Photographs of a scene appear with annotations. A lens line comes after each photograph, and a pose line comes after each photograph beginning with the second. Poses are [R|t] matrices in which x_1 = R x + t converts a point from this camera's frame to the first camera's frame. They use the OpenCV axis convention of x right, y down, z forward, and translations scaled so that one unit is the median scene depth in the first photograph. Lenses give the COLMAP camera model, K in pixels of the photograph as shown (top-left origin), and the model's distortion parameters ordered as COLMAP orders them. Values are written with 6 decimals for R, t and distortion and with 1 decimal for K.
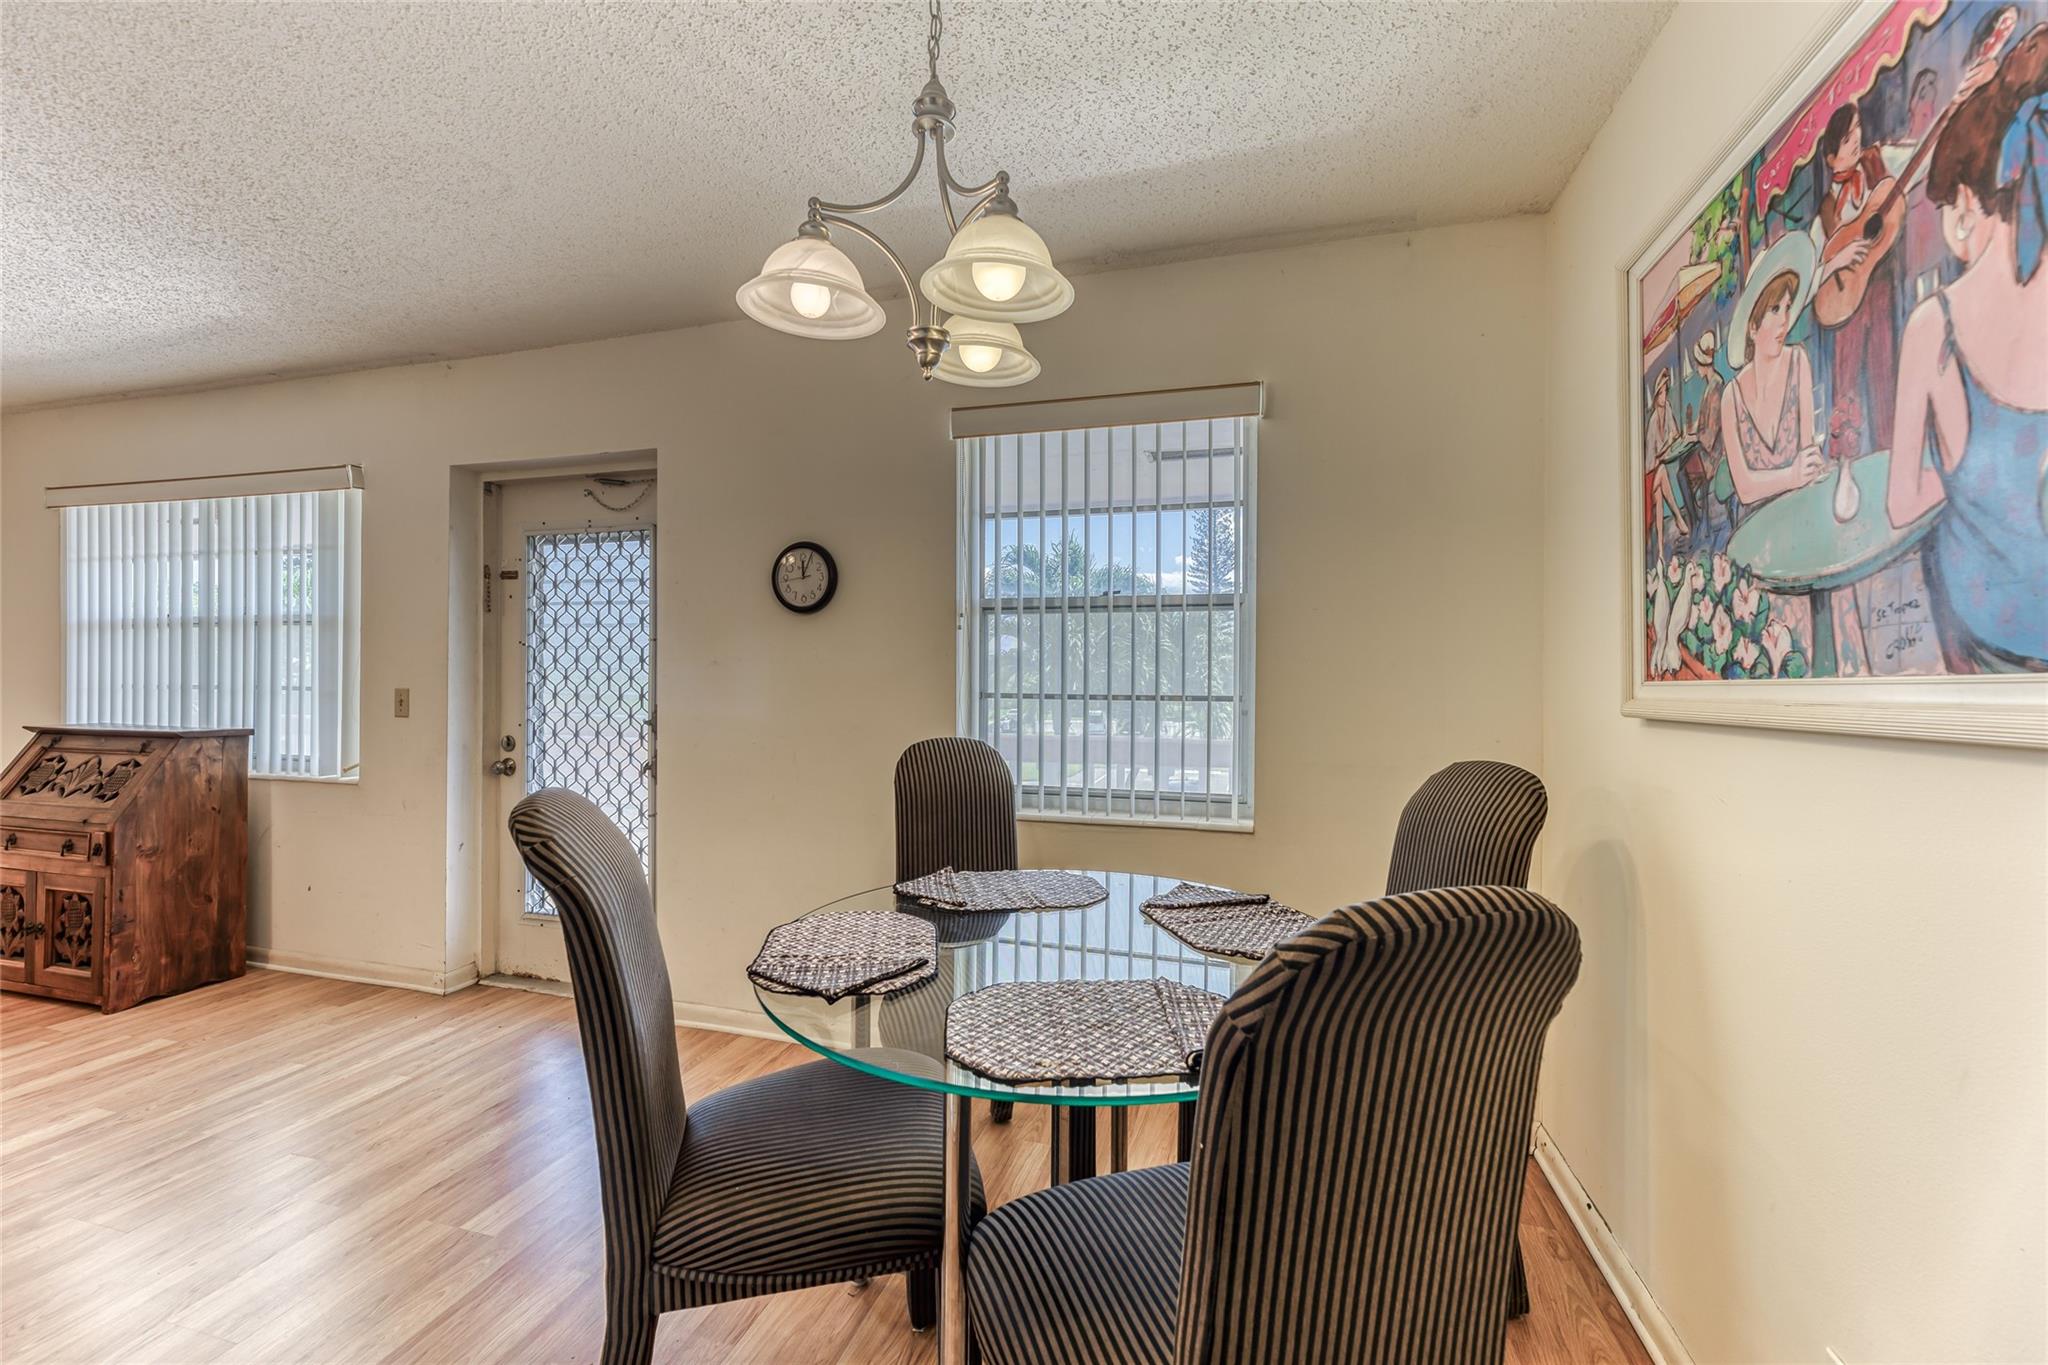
lens RADIAL K [[818.6, 0, 1026.2], [0, 818.6, 678.7], [0, 0, 1]] dist [-0.000367, -0.000090]
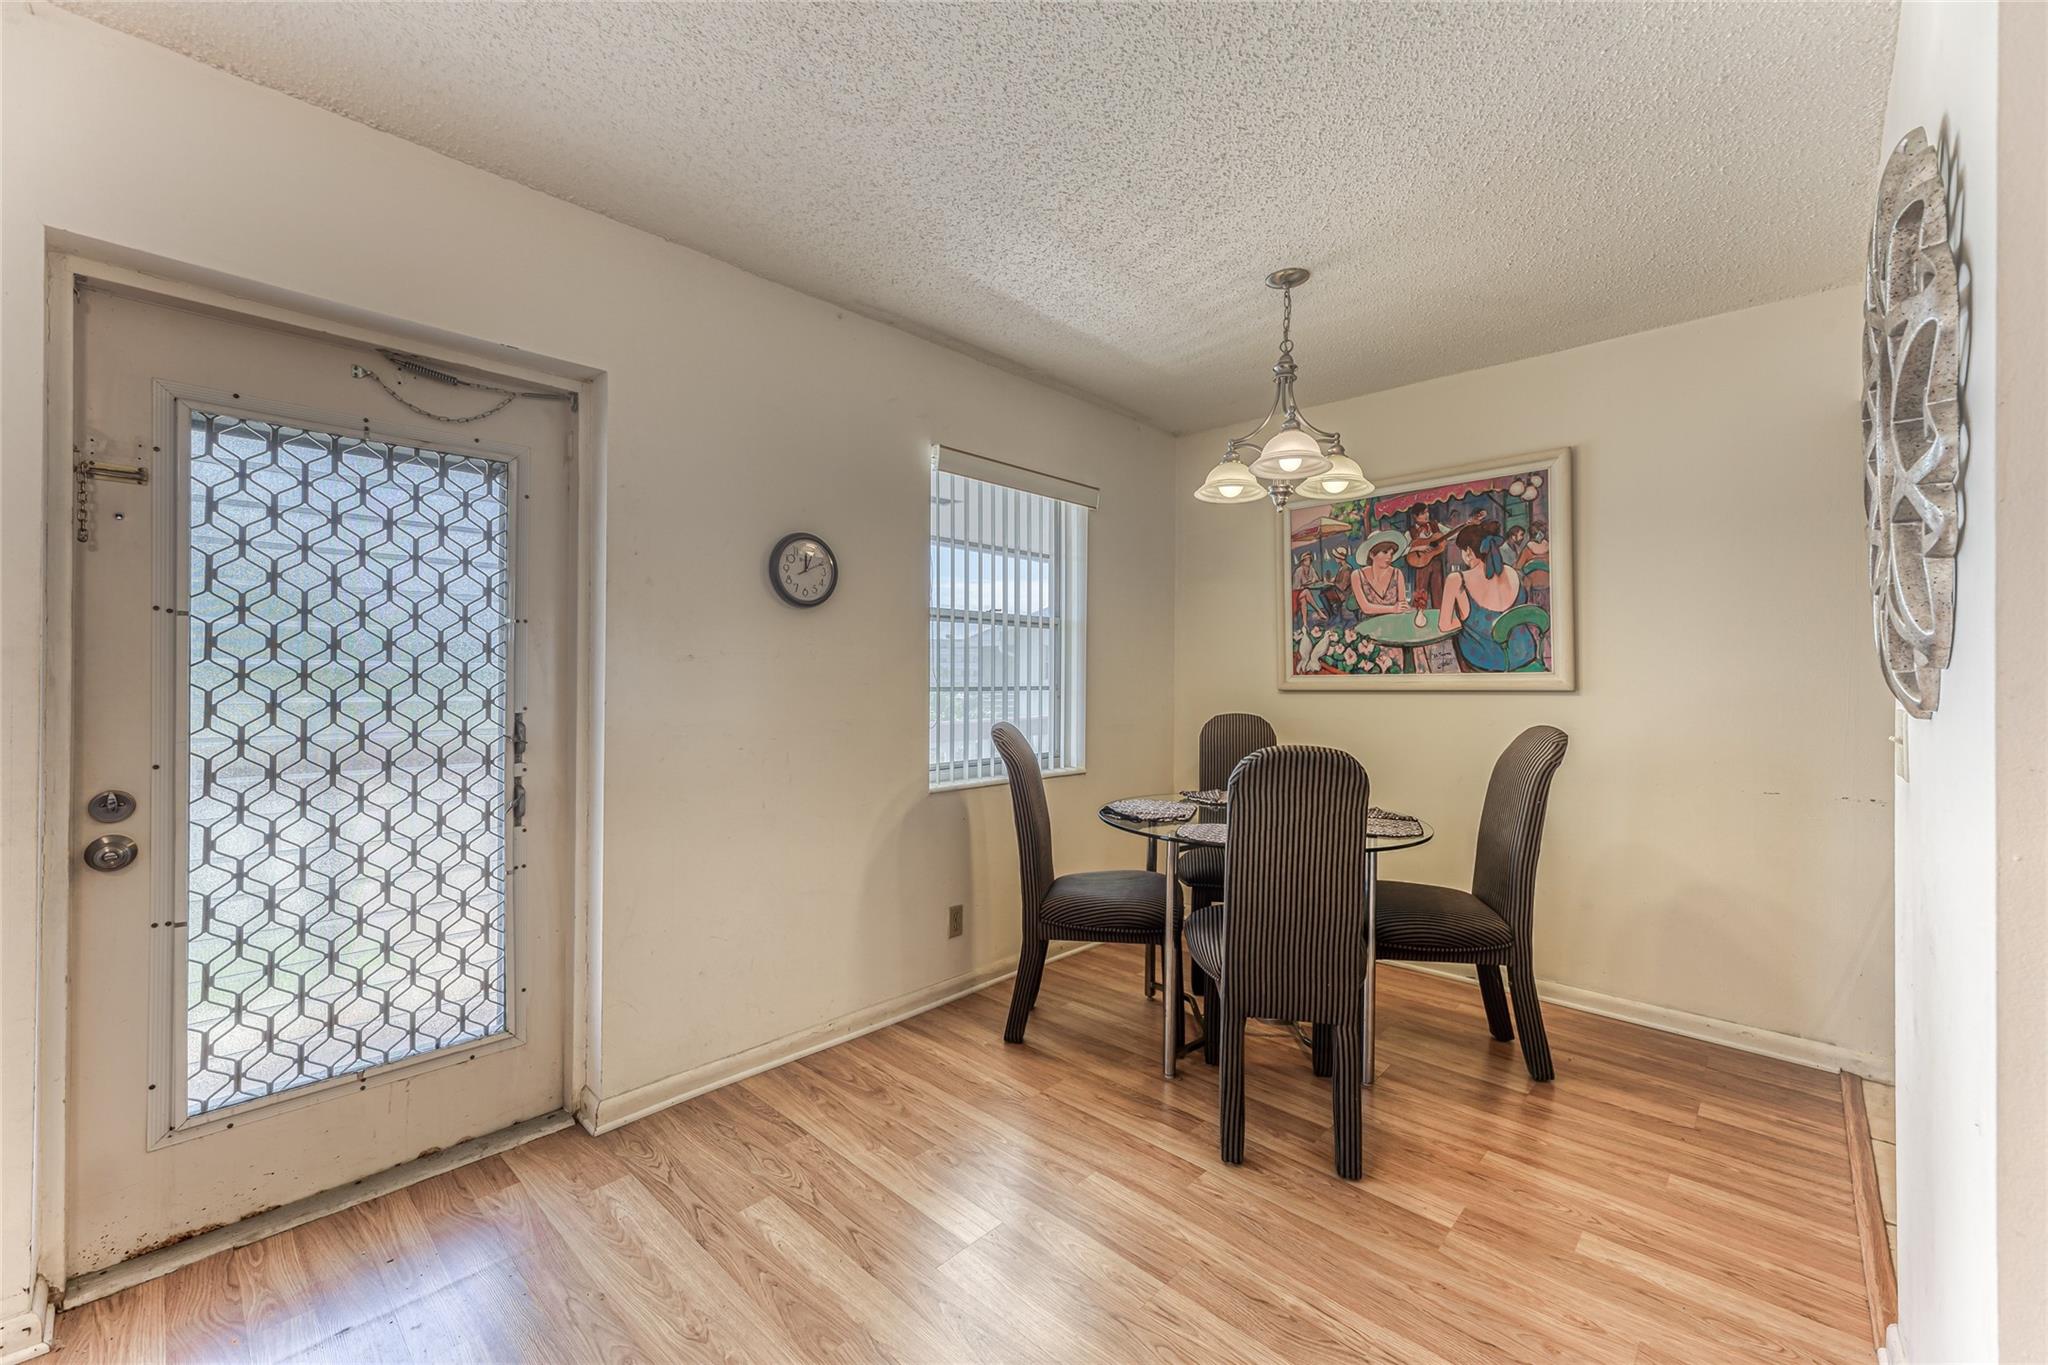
lens RADIAL K [[812.5, 0, 1023.0], [0, 812.5, 675.9], [0, 0, 1]] dist [0.002230, 0.000109]
pose [[0.465887, -0.004185, 0.884834, -0.997021], [0.001477, 0.999991, 0.003952, -0.003092], [-0.884843, -0.000535, 0.465889, 0.328659]]
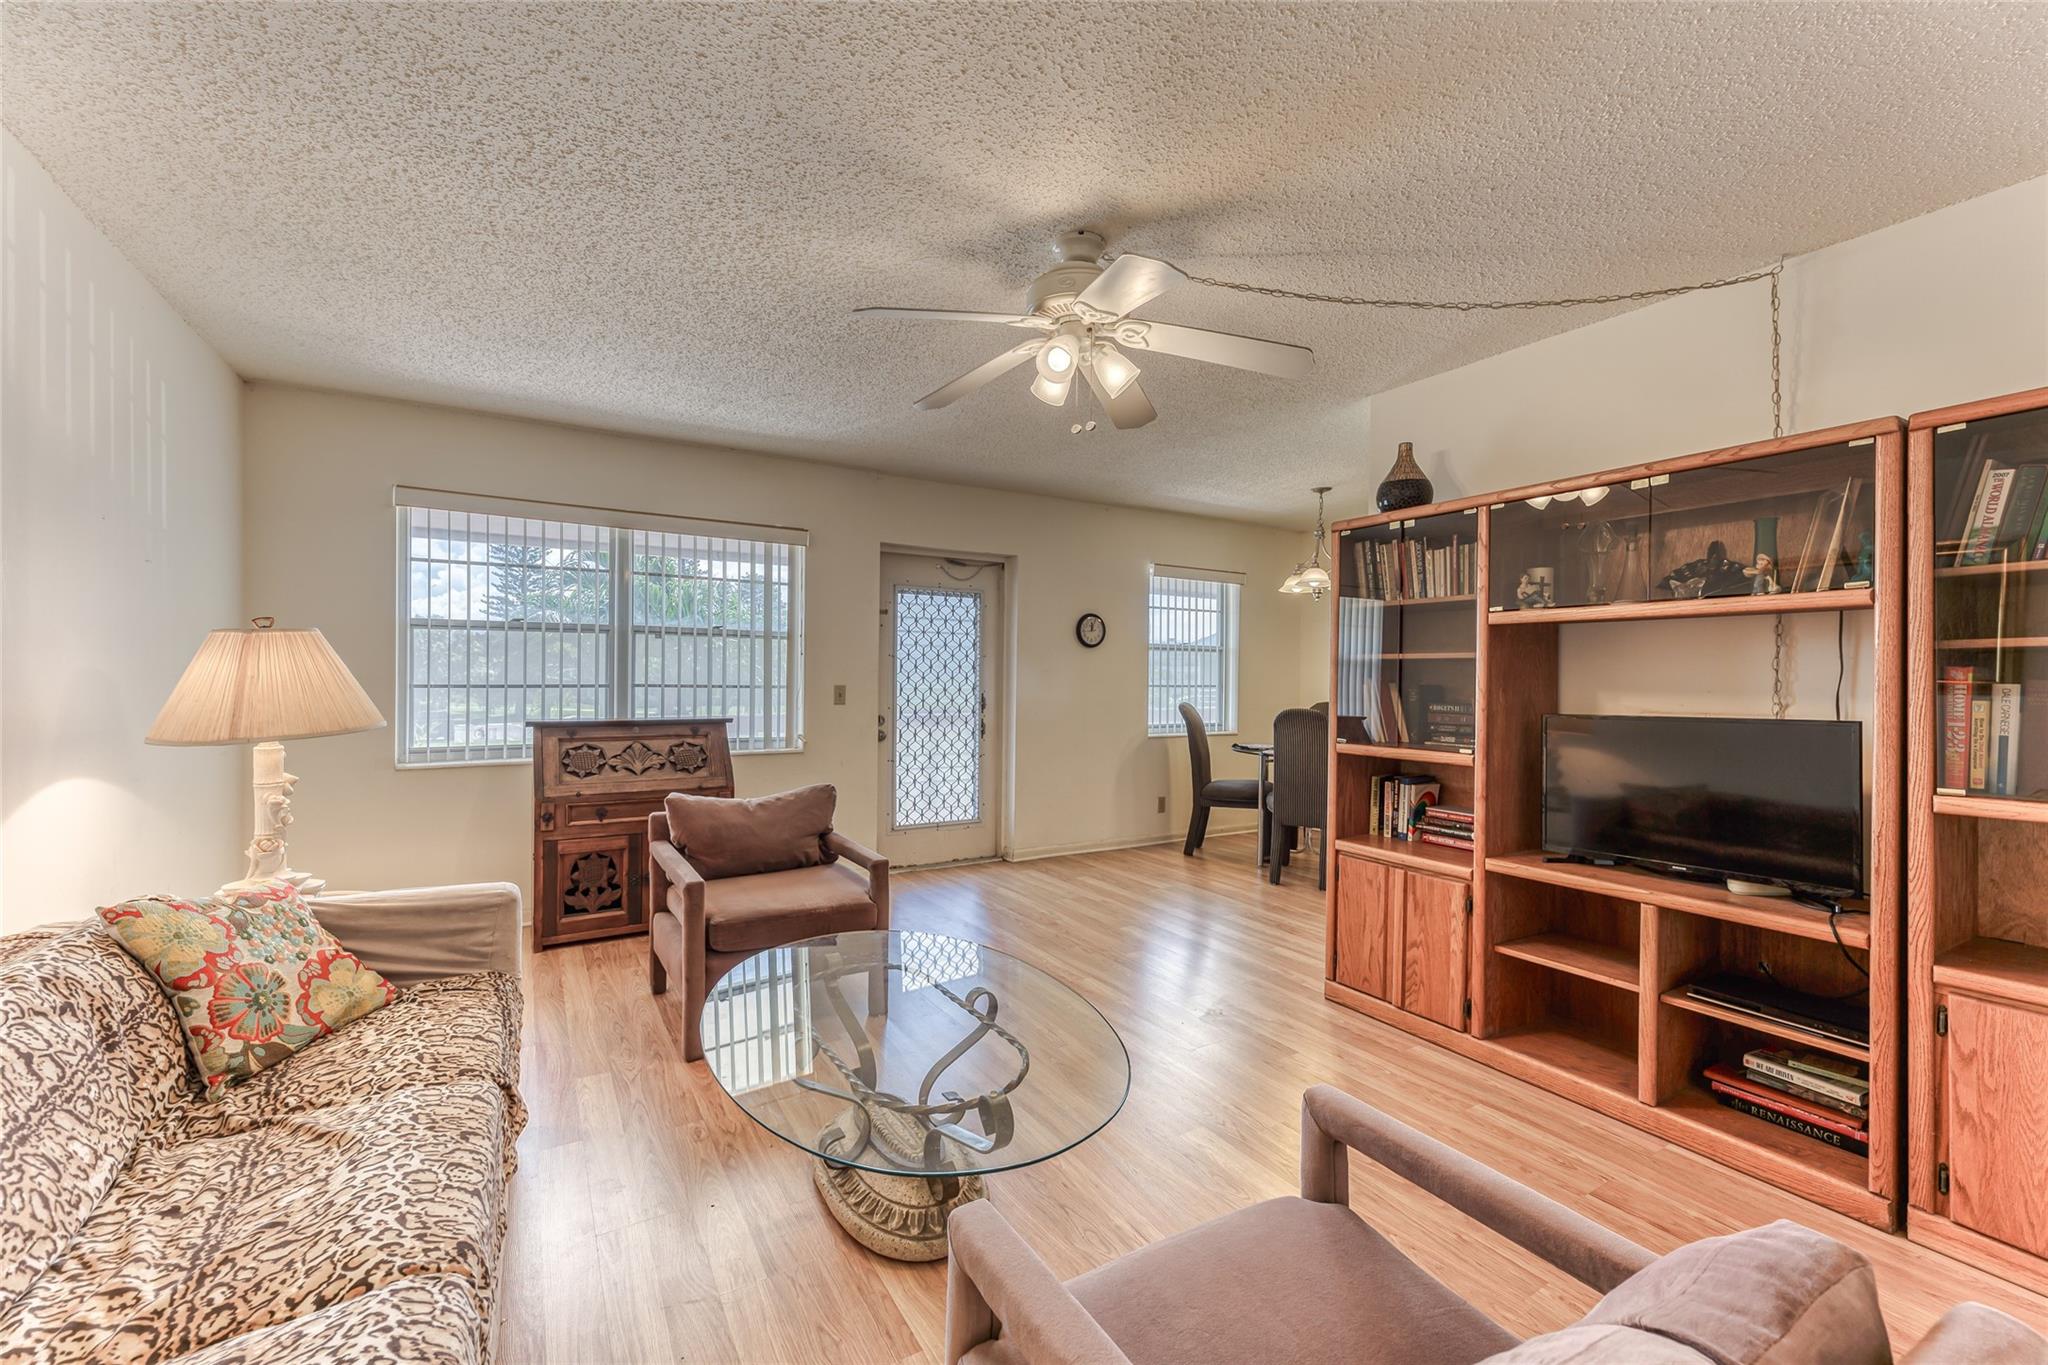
lens RADIAL K [[819.4, 0, 1009.8], [0, 819.4, 679.3], [0, 0, 1]] dist [-0.000519, -0.000148]
pose [[0.691667, -0.002053, 0.722214, -1.930806], [-0.002361, 0.999984, 0.005104, -0.008492], [-0.722213, -0.005236, 0.691651, -0.300461]]
